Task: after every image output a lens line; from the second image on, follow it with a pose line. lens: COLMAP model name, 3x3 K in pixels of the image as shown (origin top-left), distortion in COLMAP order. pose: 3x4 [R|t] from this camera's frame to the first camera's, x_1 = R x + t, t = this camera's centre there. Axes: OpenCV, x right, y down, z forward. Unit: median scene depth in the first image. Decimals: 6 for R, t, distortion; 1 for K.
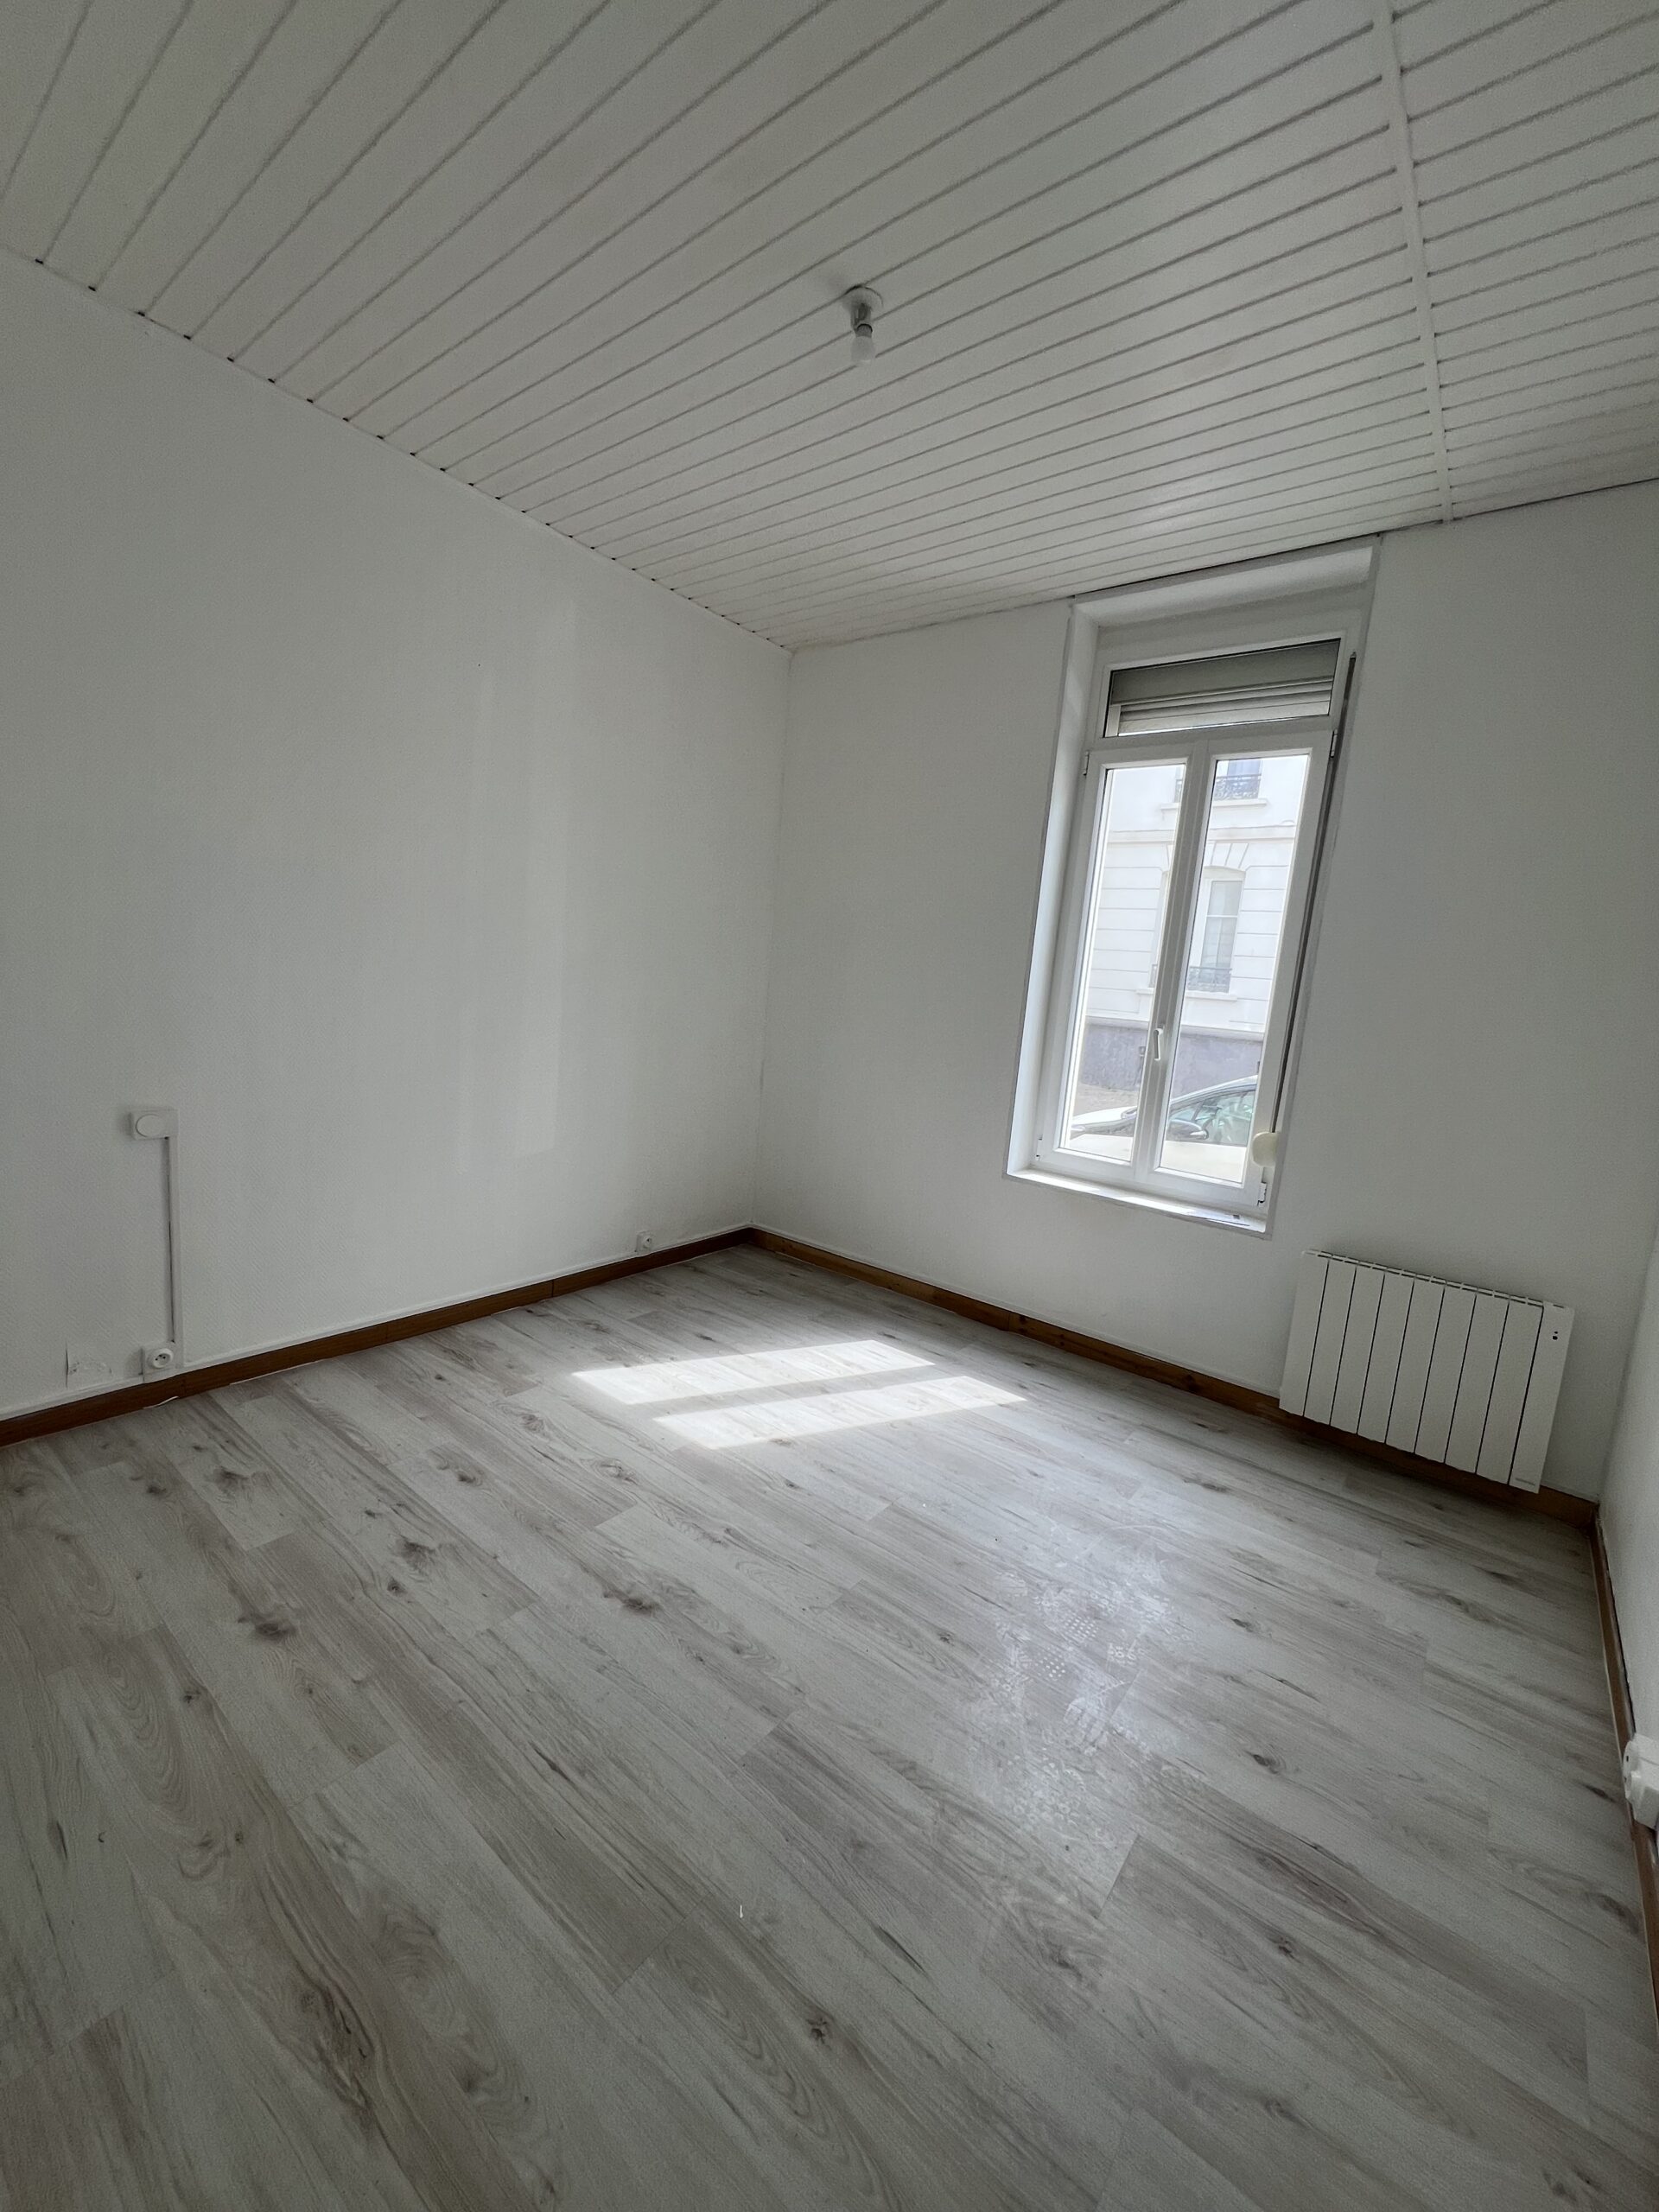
lens RADIAL K [[872.9, 0, 837.0], [0, 872.9, 1109.7], [0, 0, 1]] dist [-0.004597, 0.000531]
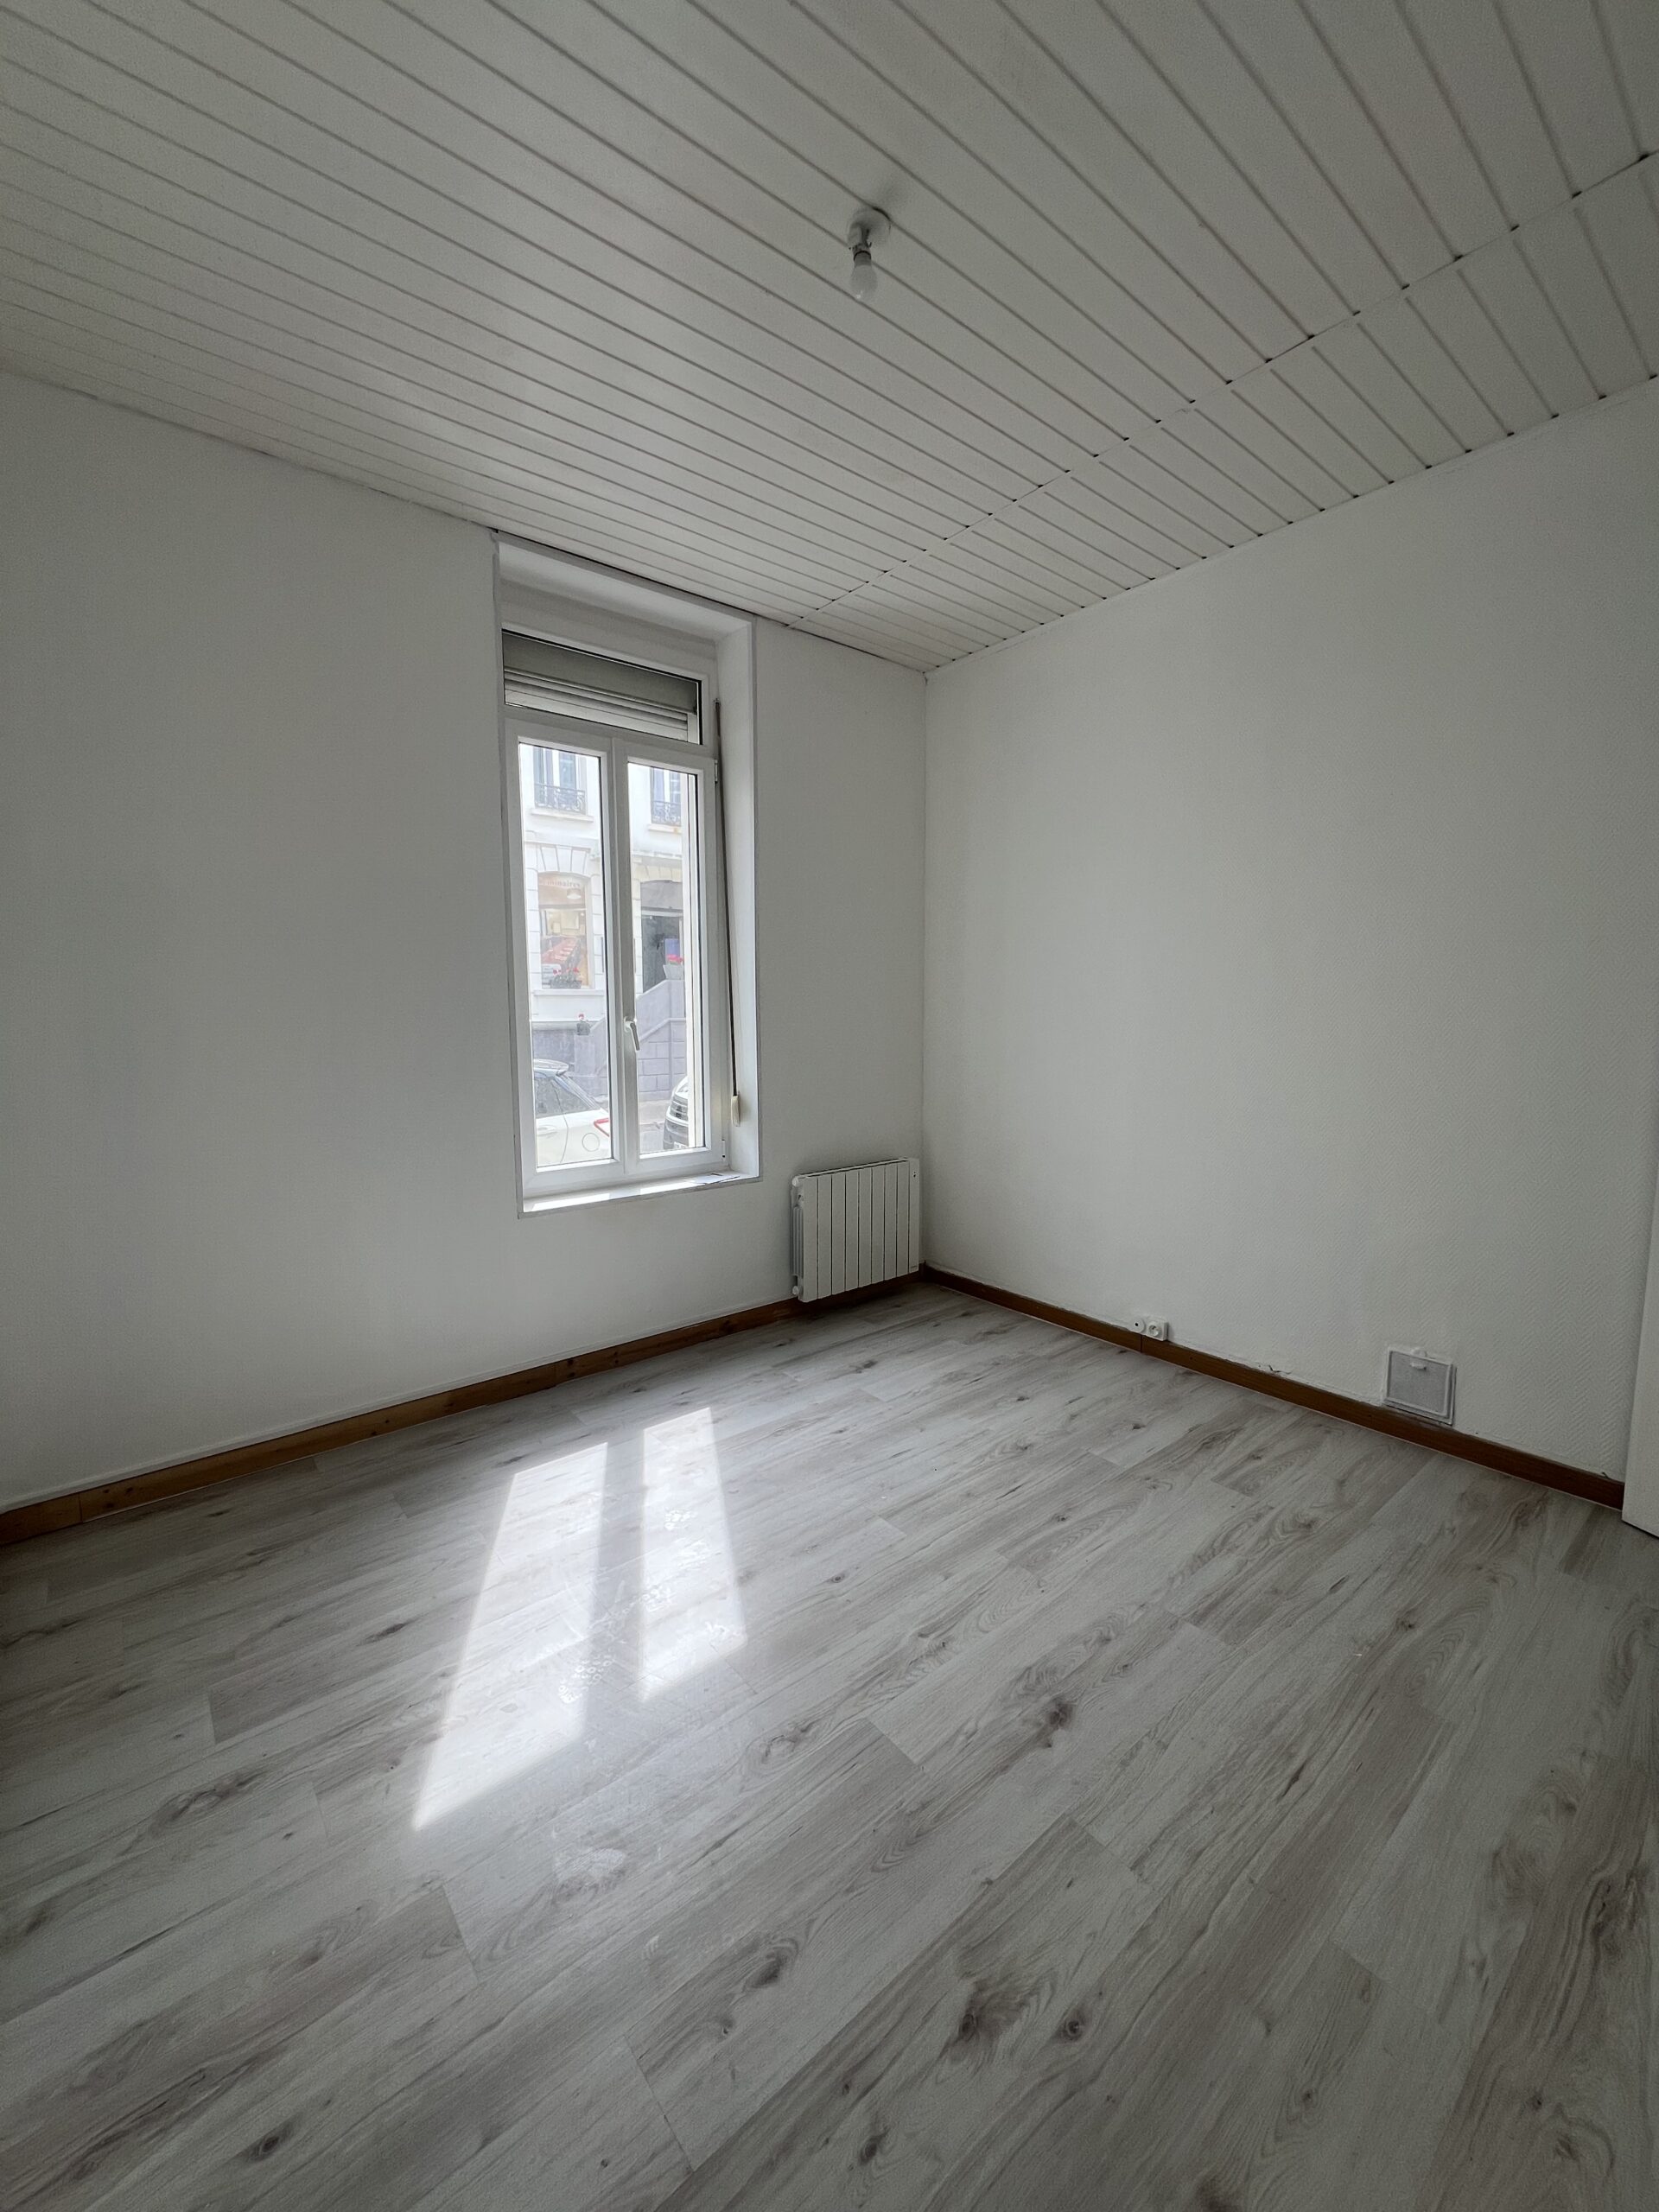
lens RADIAL K [[872.9, 0, 839.6], [0, 872.9, 1109.8], [0, 0, 1]] dist [-0.004597, 0.000531]
pose [[0.217472, -0.202559, 0.954817, -0.836558], [0.173043, 0.970735, 0.166523, -0.175858], [-0.960605, 0.129010, 0.246160, 0.775148]]
